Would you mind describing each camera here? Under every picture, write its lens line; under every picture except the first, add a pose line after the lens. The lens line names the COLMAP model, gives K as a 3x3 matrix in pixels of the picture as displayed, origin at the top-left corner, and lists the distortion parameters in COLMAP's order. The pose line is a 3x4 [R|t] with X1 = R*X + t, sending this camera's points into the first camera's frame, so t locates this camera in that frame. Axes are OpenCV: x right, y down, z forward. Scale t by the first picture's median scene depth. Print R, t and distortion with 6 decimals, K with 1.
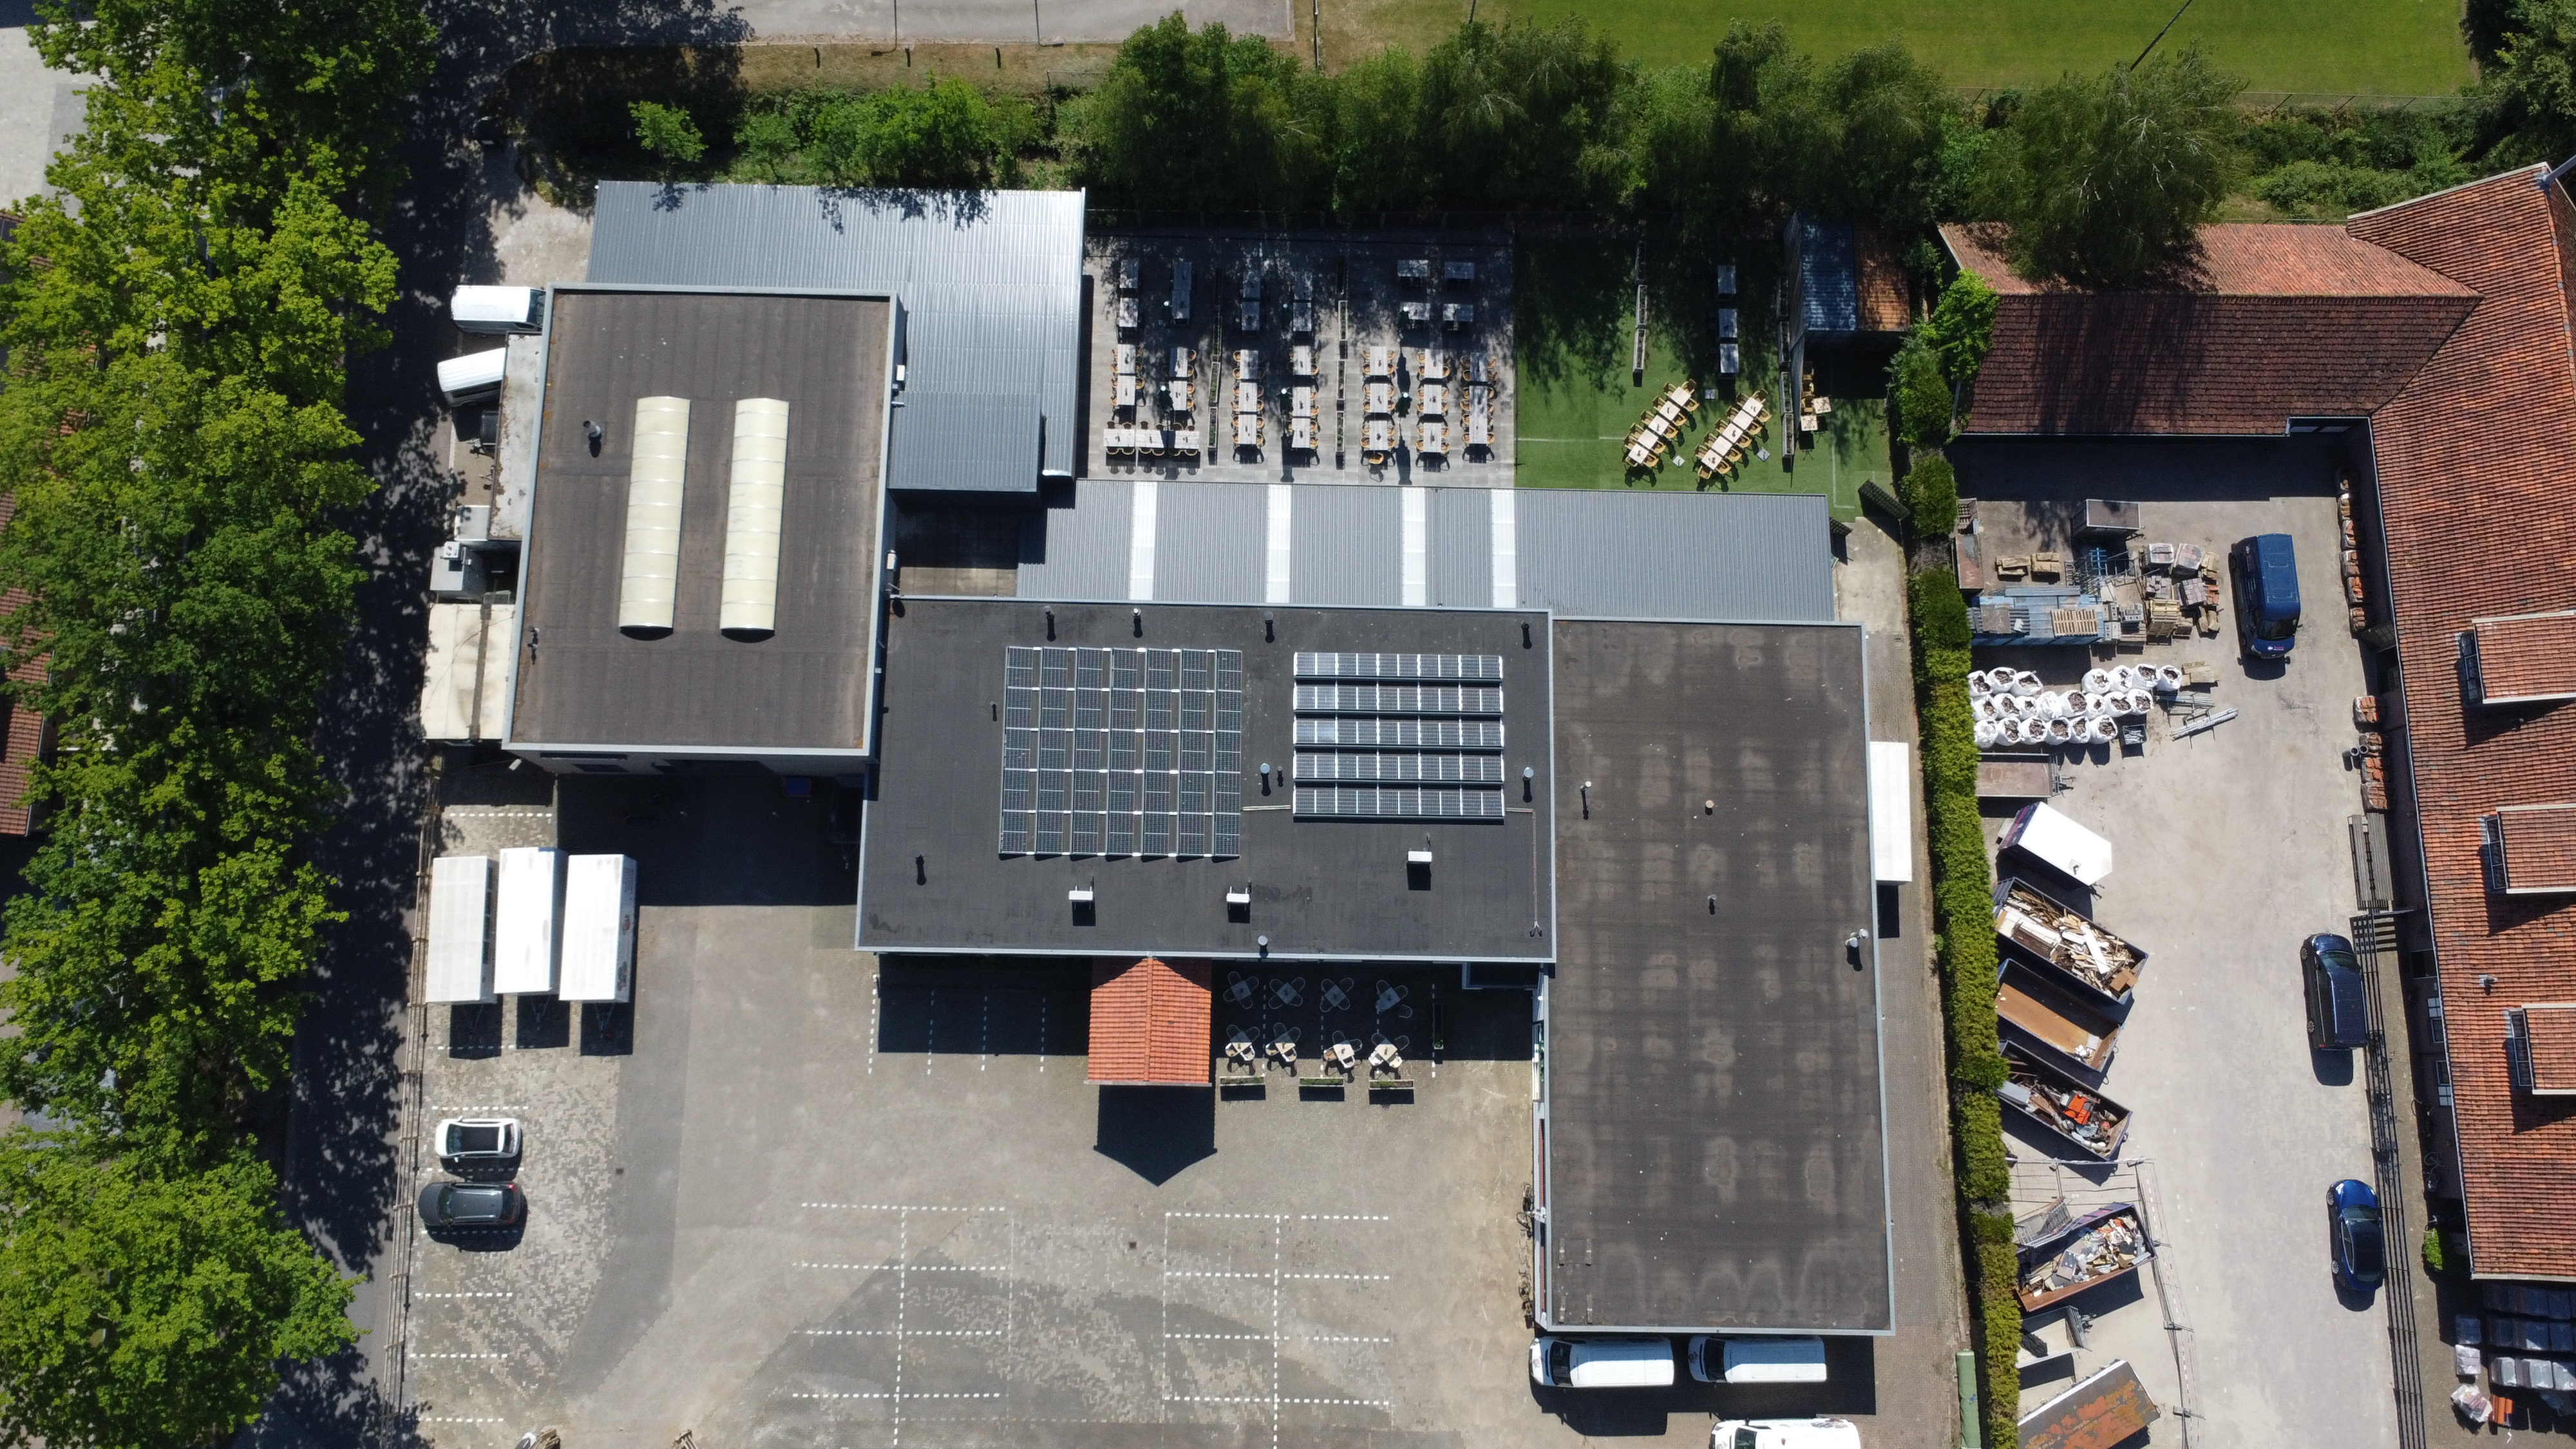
lens RADIAL K [[1927.0, 0, 1280.4], [0, 1927.0, 707.2], [0, 0, 1]] dist [0.004092, -0.004269]
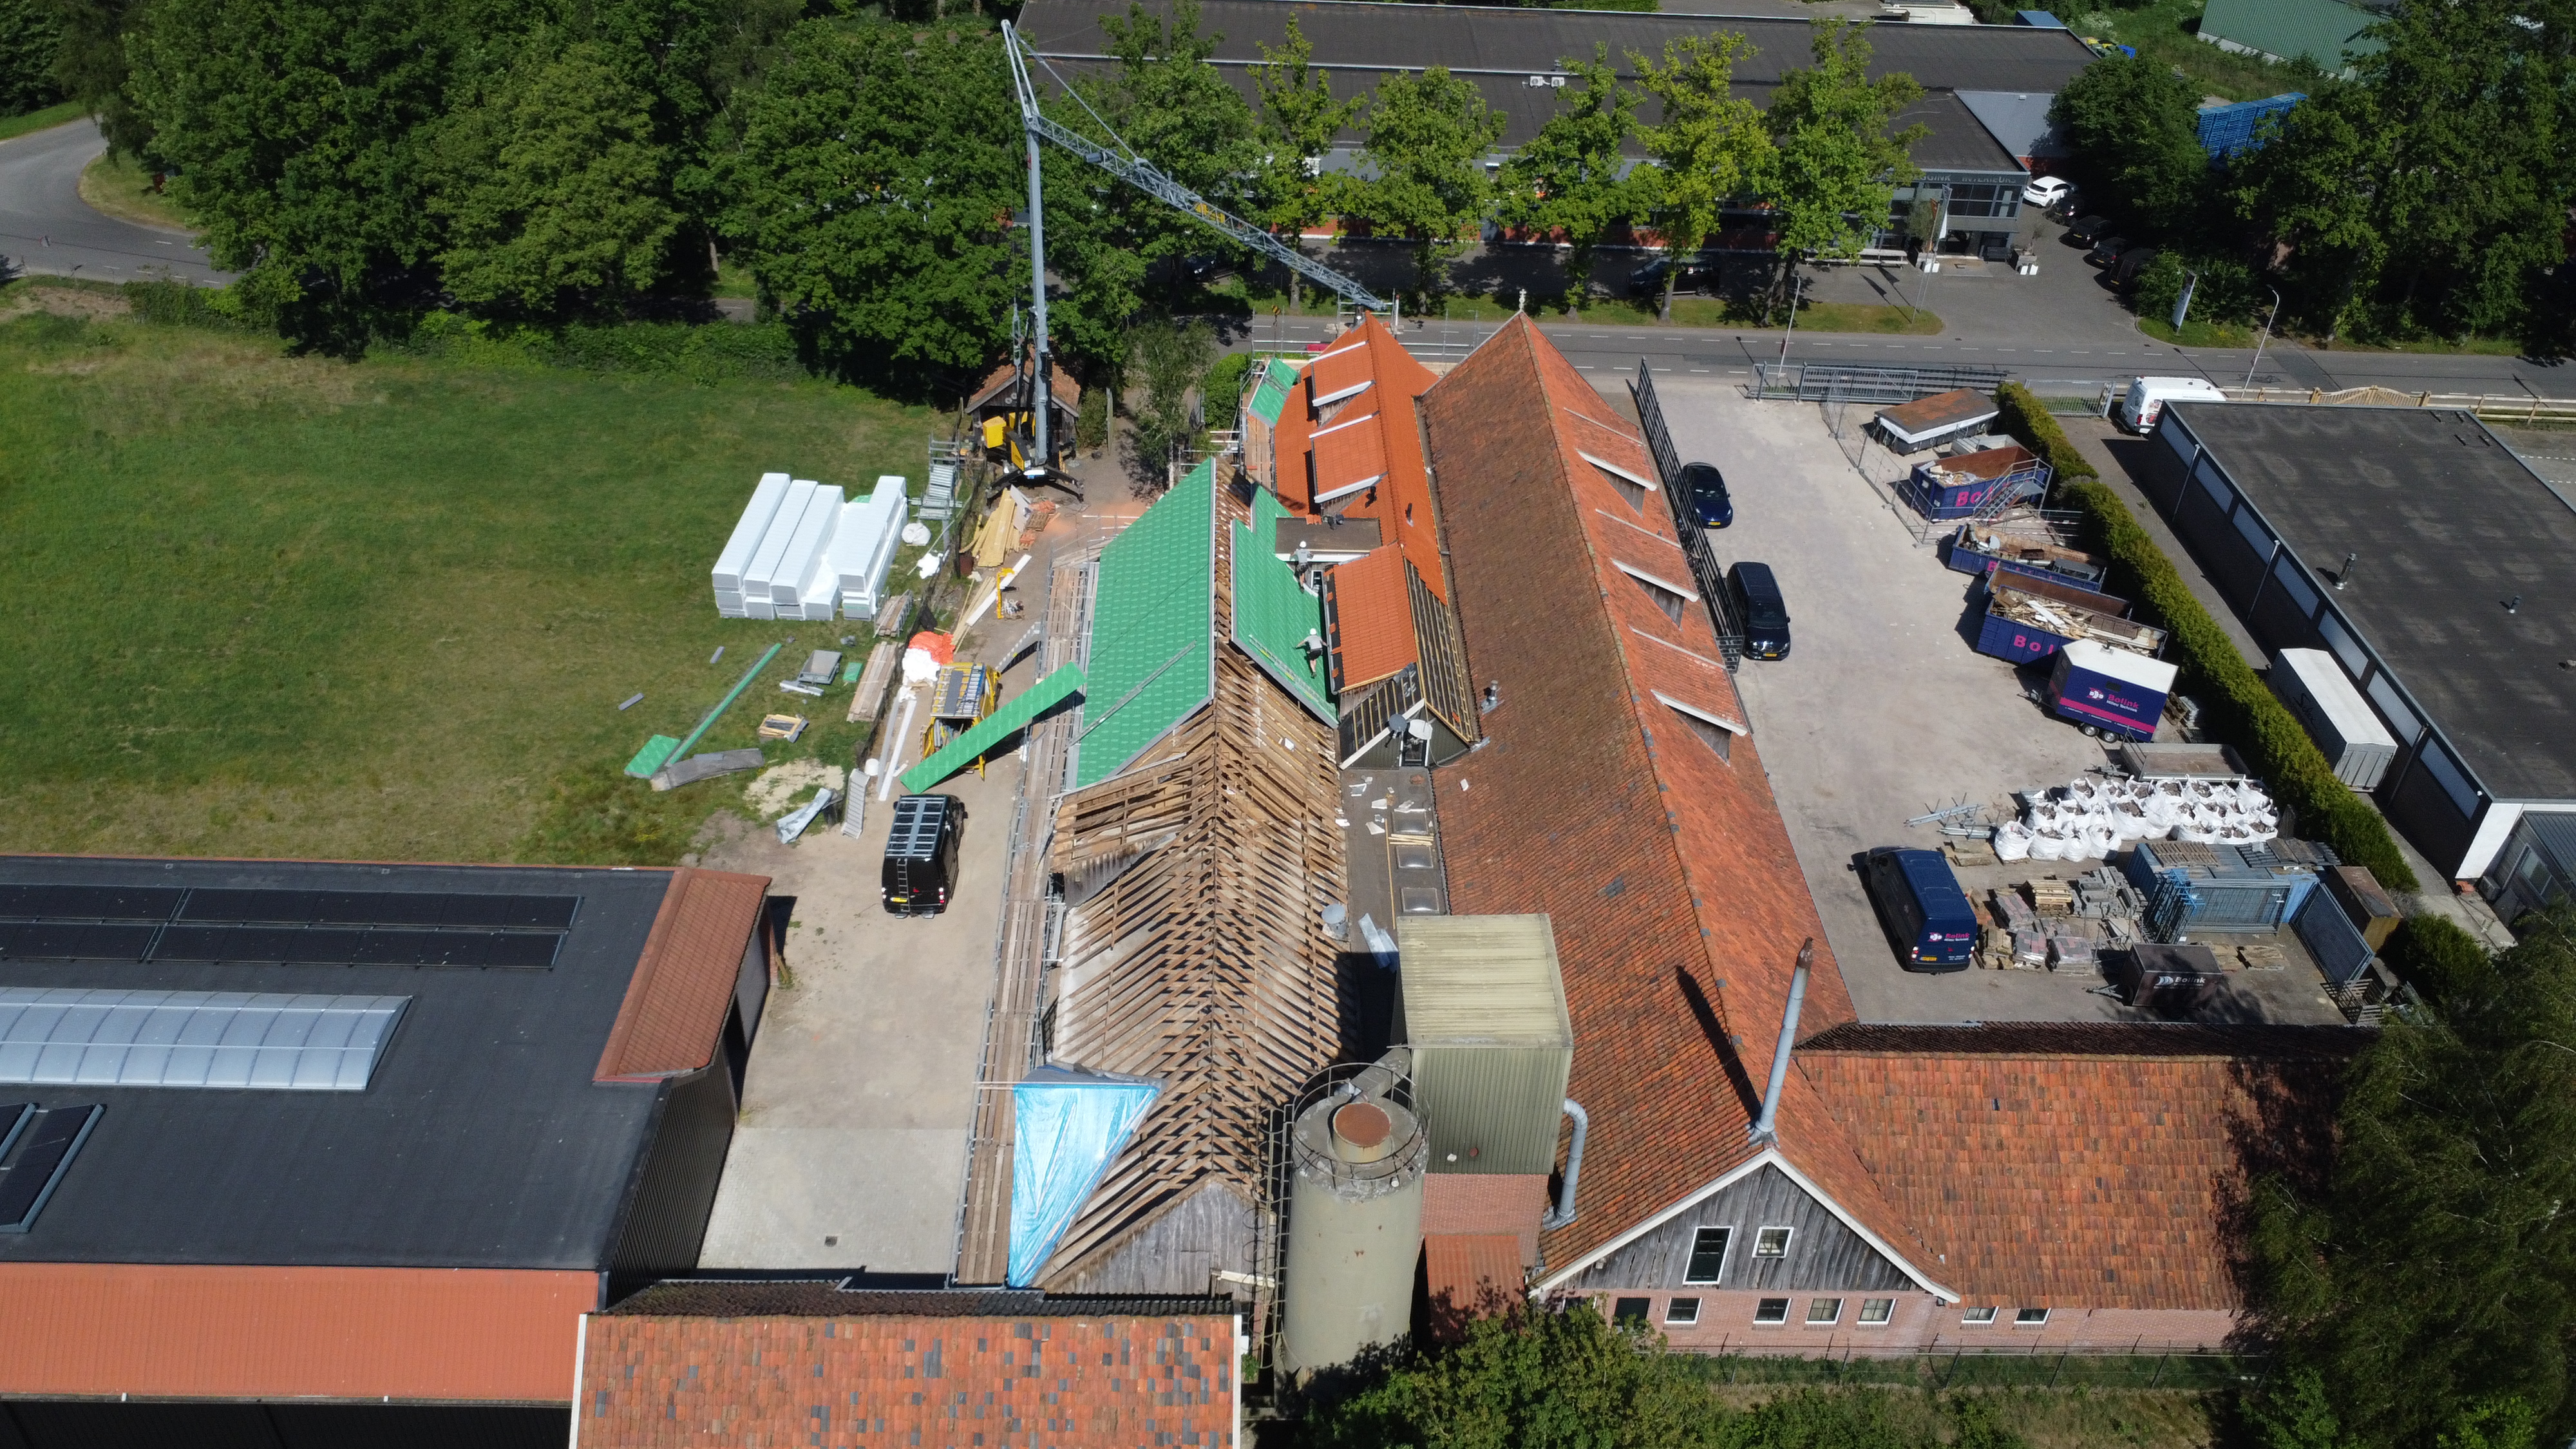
lens RADIAL K [[1927.0, 0, 1290.2], [0, 1927.0, 710.3], [0, 0, 1]] dist [0.004092, -0.004269]
pose [[-0.998163, -0.033746, -0.050313, 0.817795], [-0.031963, -0.412139, 0.910560, -0.709020], [-0.051464, 0.910496, 0.410304, 0.675972]]
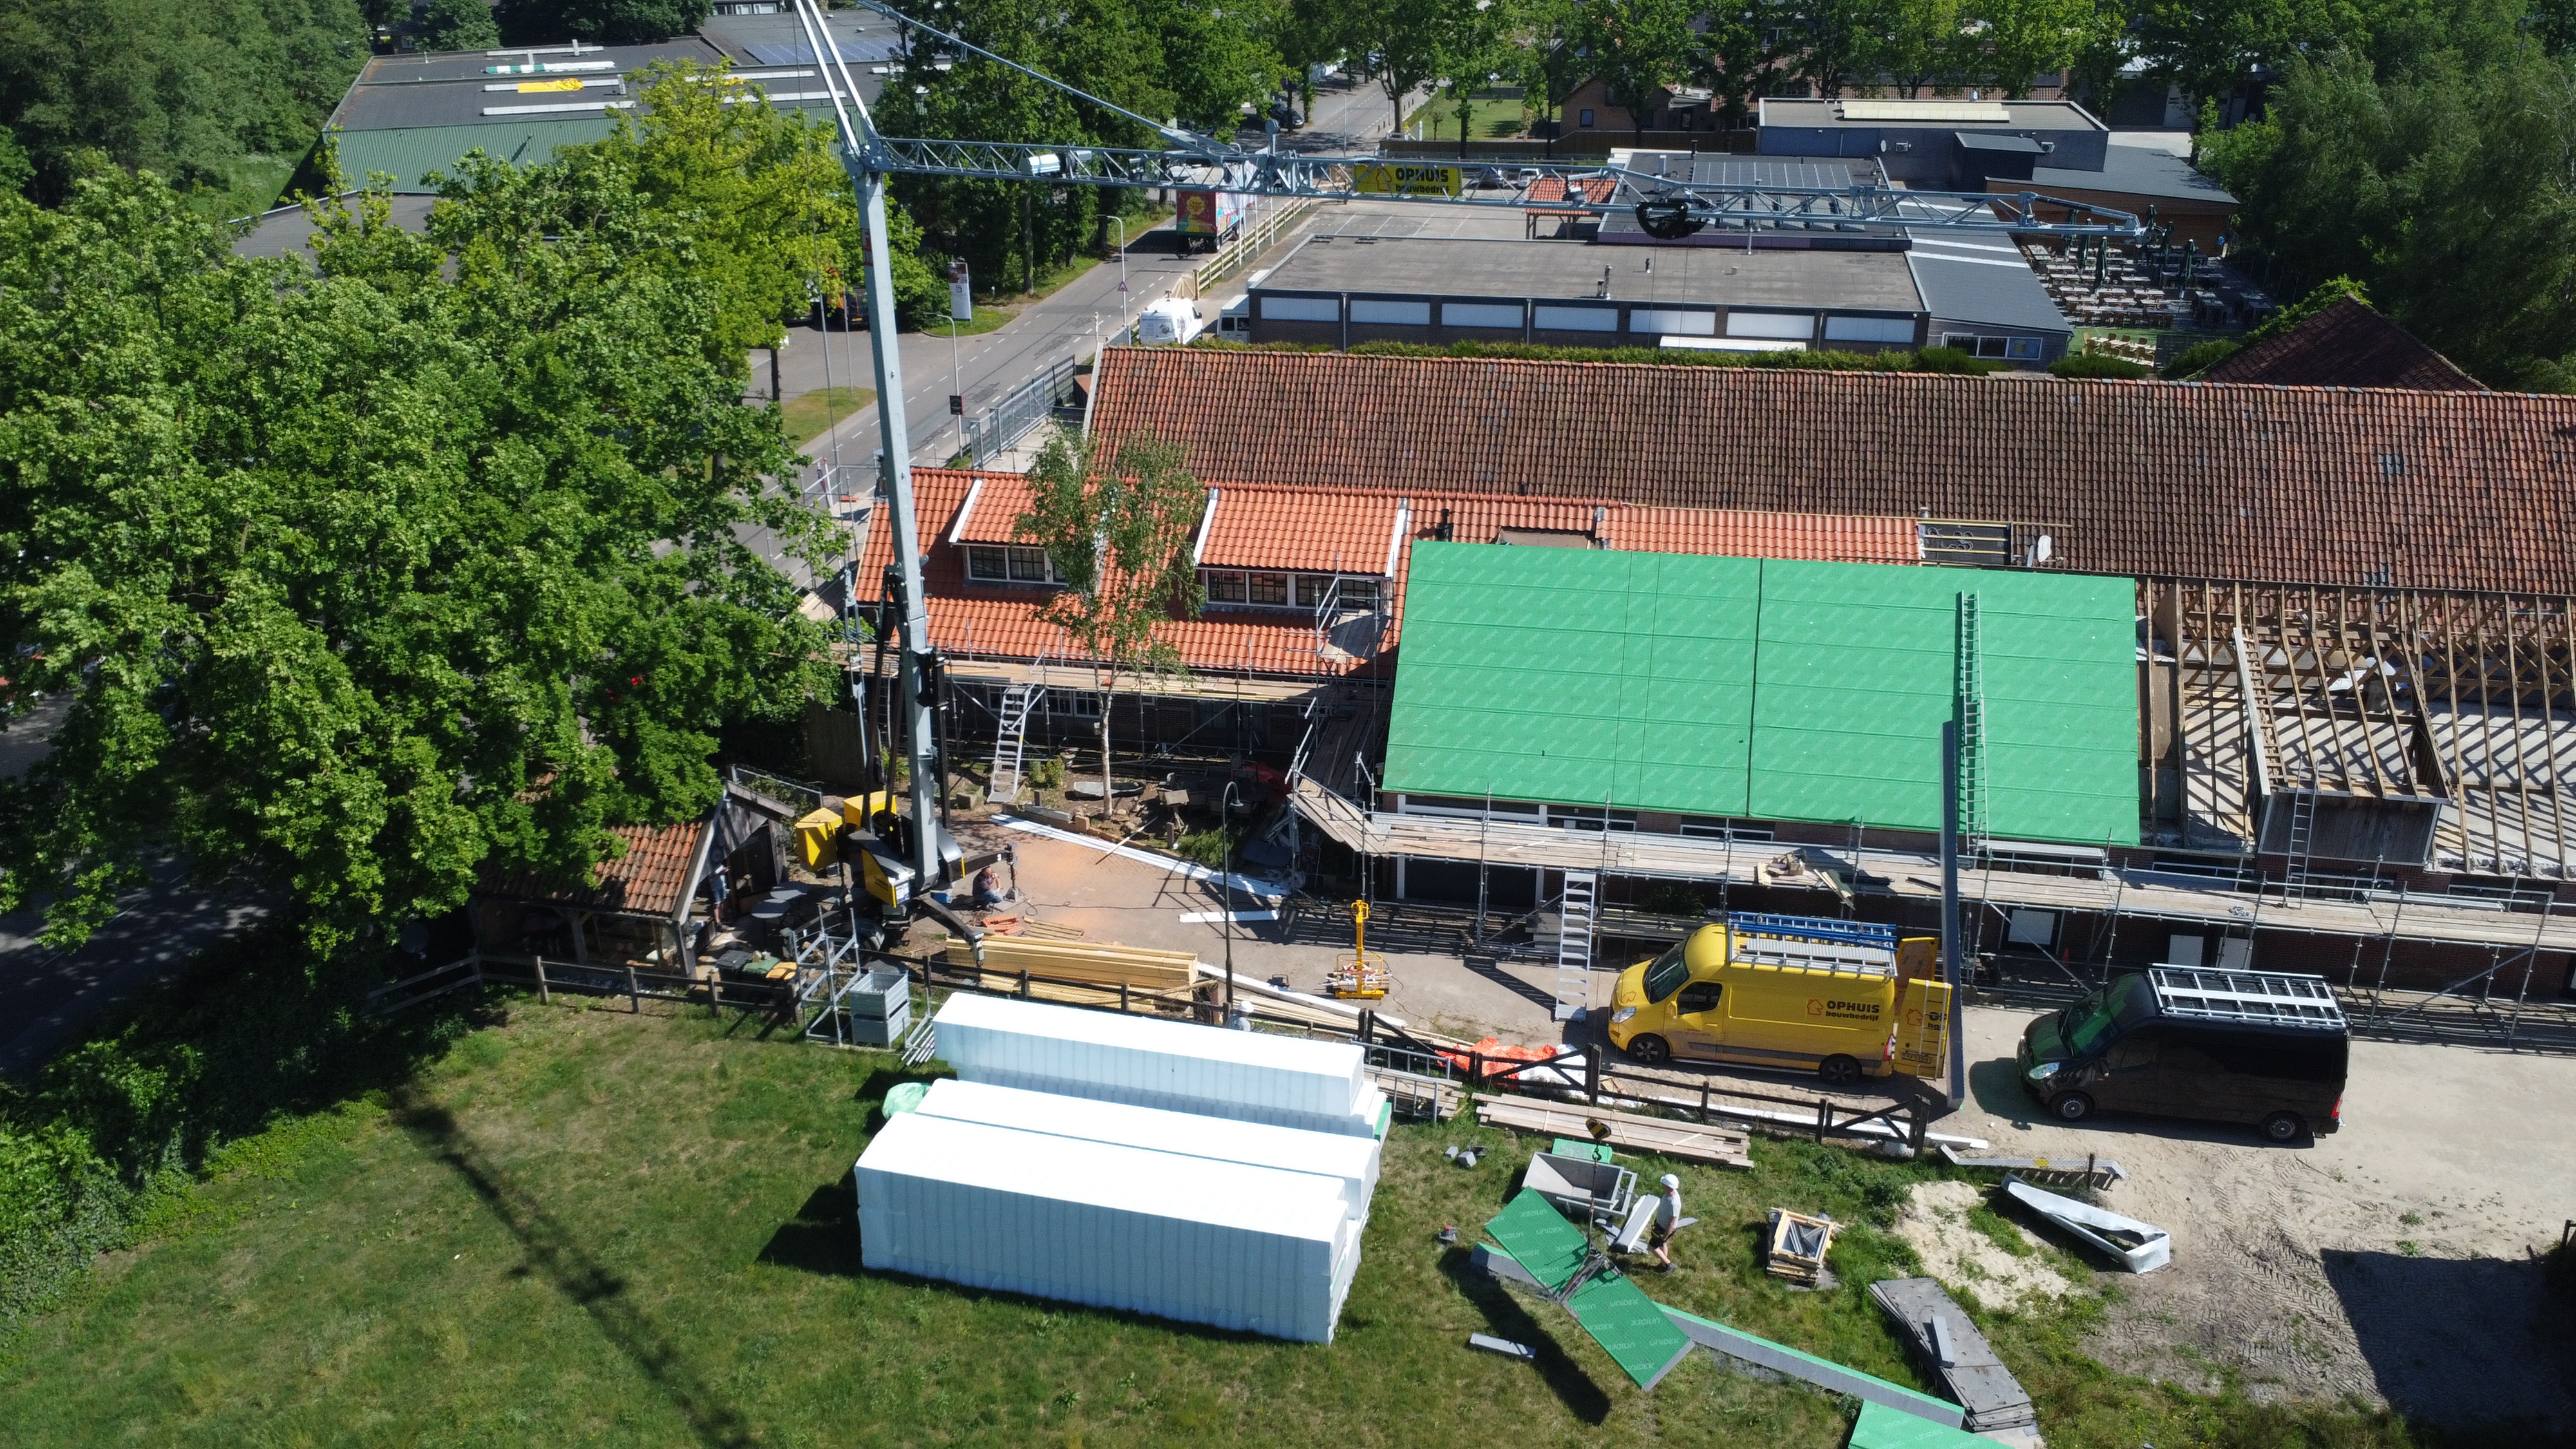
lens RADIAL K [[1927.0, 0, 1291.2], [0, 1927.0, 715.2], [0, 0, 1]] dist [0.004092, -0.004269]
pose [[-0.198864, 0.381299, -0.902809, 1.320951], [-0.959607, 0.111310, 0.258387, 0.036835], [0.199014, 0.917726, 0.343762, 0.785747]]
